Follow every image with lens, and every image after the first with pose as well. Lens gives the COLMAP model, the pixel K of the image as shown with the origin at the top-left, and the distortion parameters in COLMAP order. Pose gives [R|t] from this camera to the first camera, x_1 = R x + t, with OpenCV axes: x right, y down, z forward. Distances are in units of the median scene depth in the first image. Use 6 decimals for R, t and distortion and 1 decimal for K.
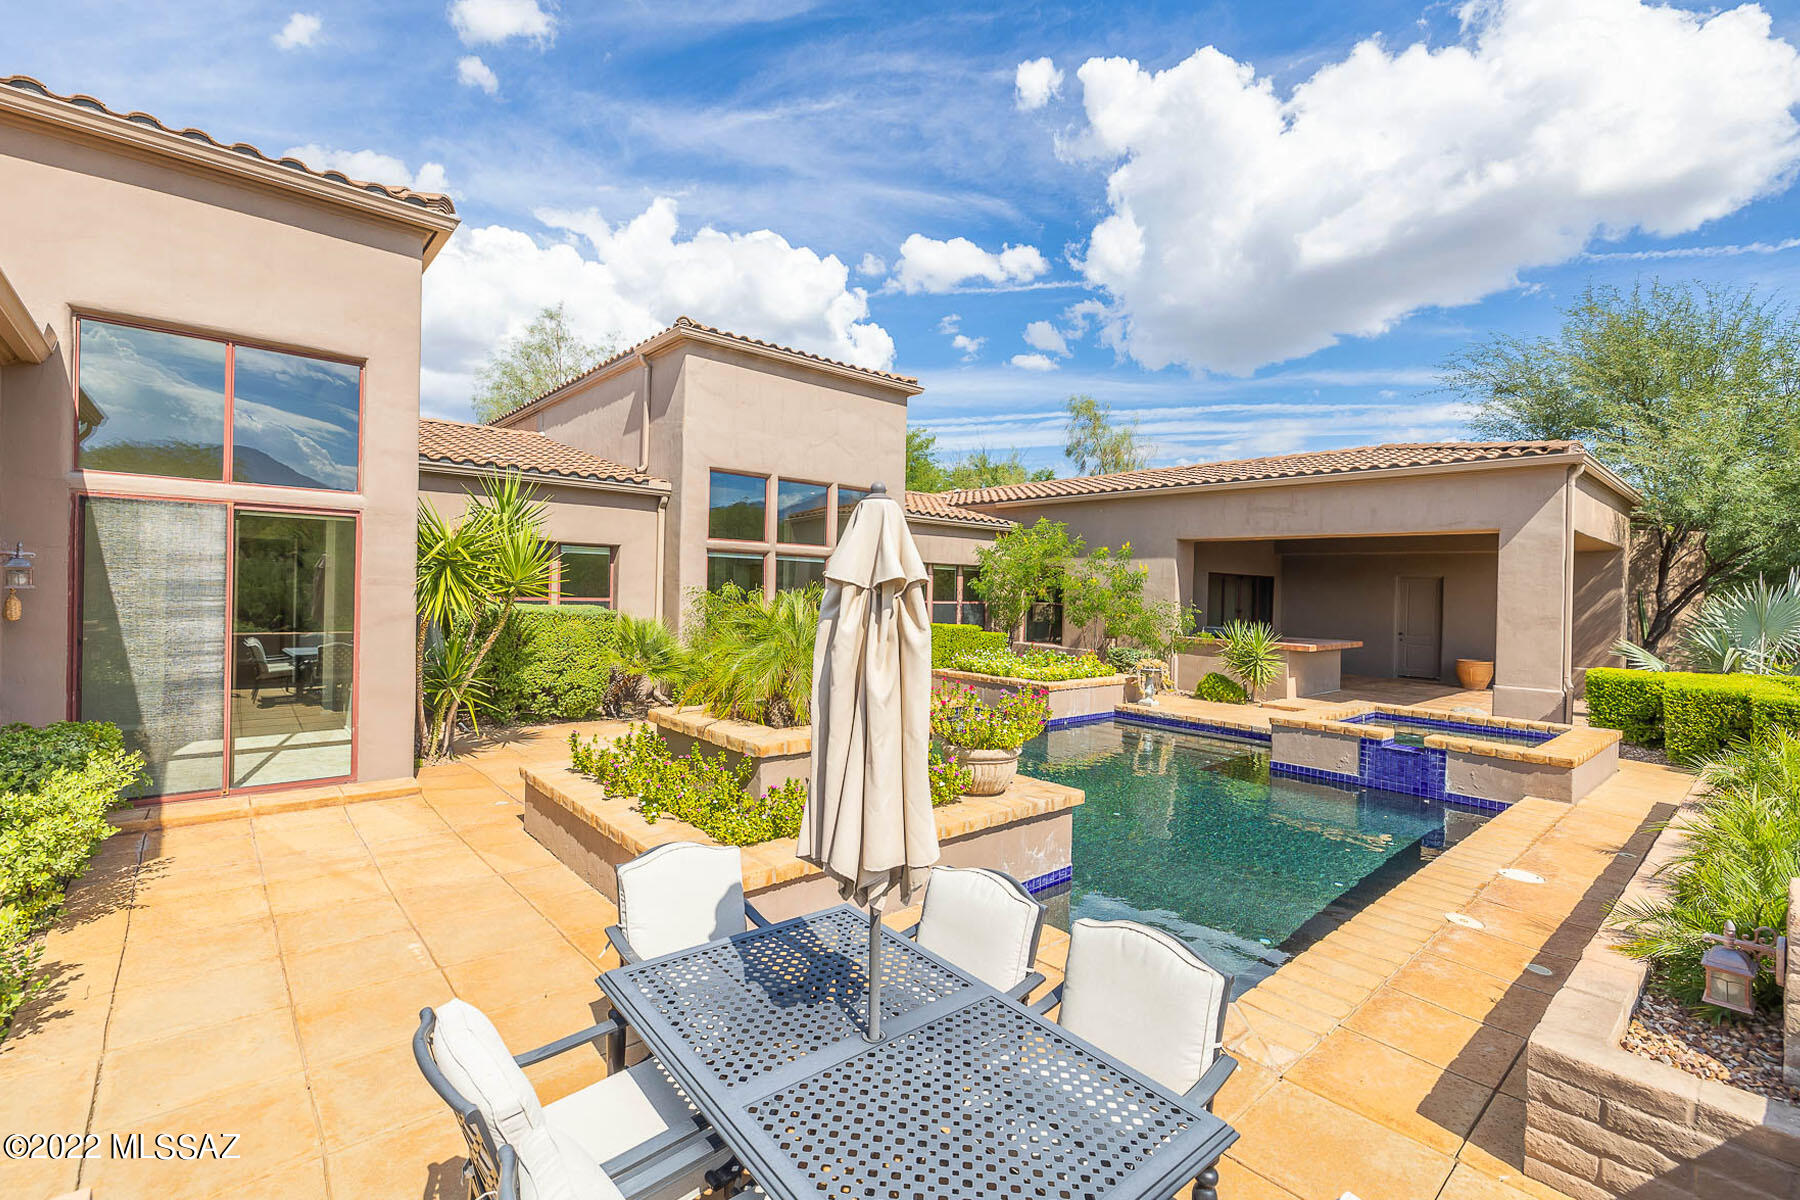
lens RADIAL K [[801.4, 0, 914.3], [0, 801.4, 596.4], [0, 0, 1]] dist [-0.001860, -0.000241]
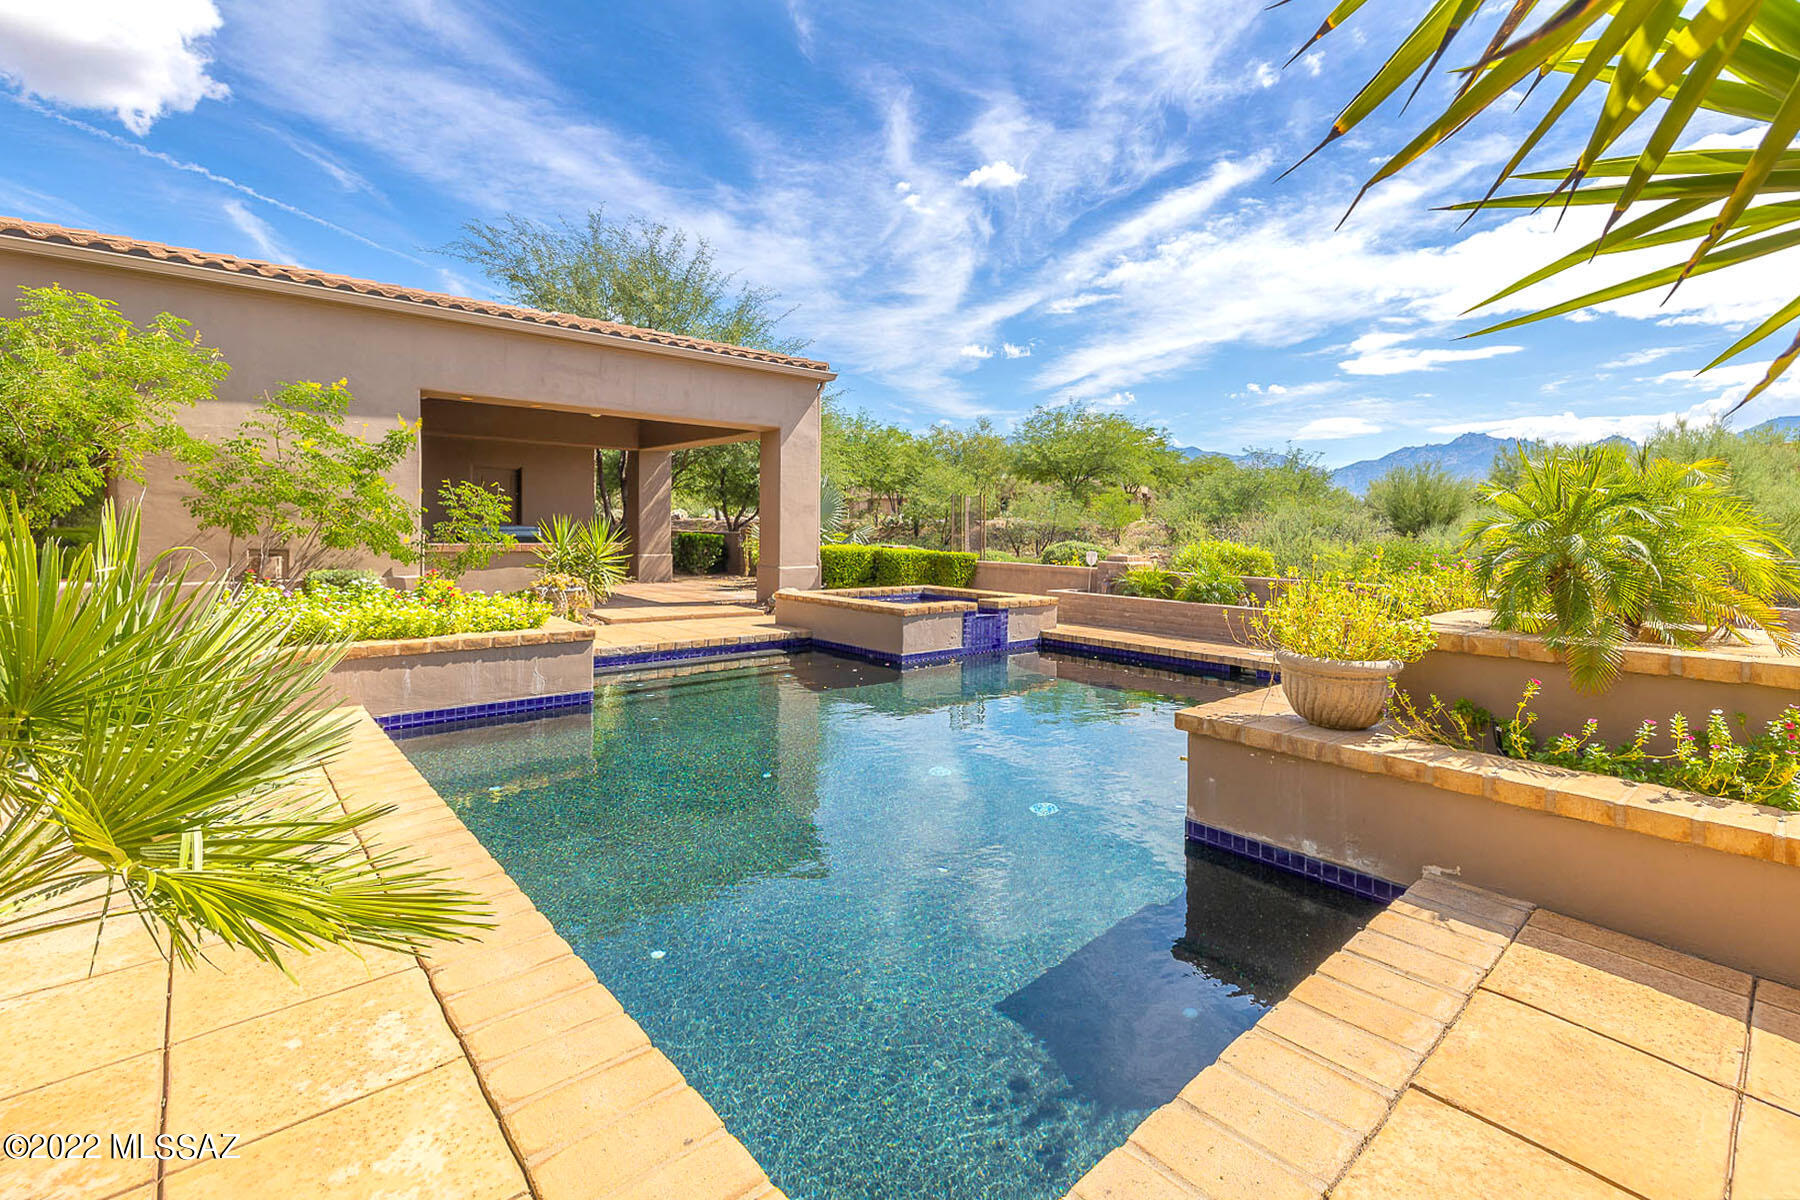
lens RADIAL K [[801.4, 0, 914.3], [0, 801.4, 596.4], [0, 0, 1]] dist [-0.001860, -0.000241]
pose [[0.007956, -0.112397, 0.993631, -0.409513], [-0.001205, 0.993661, 0.112410, 0.024603], [-0.999968, -0.002092, 0.007770, 0.815095]]
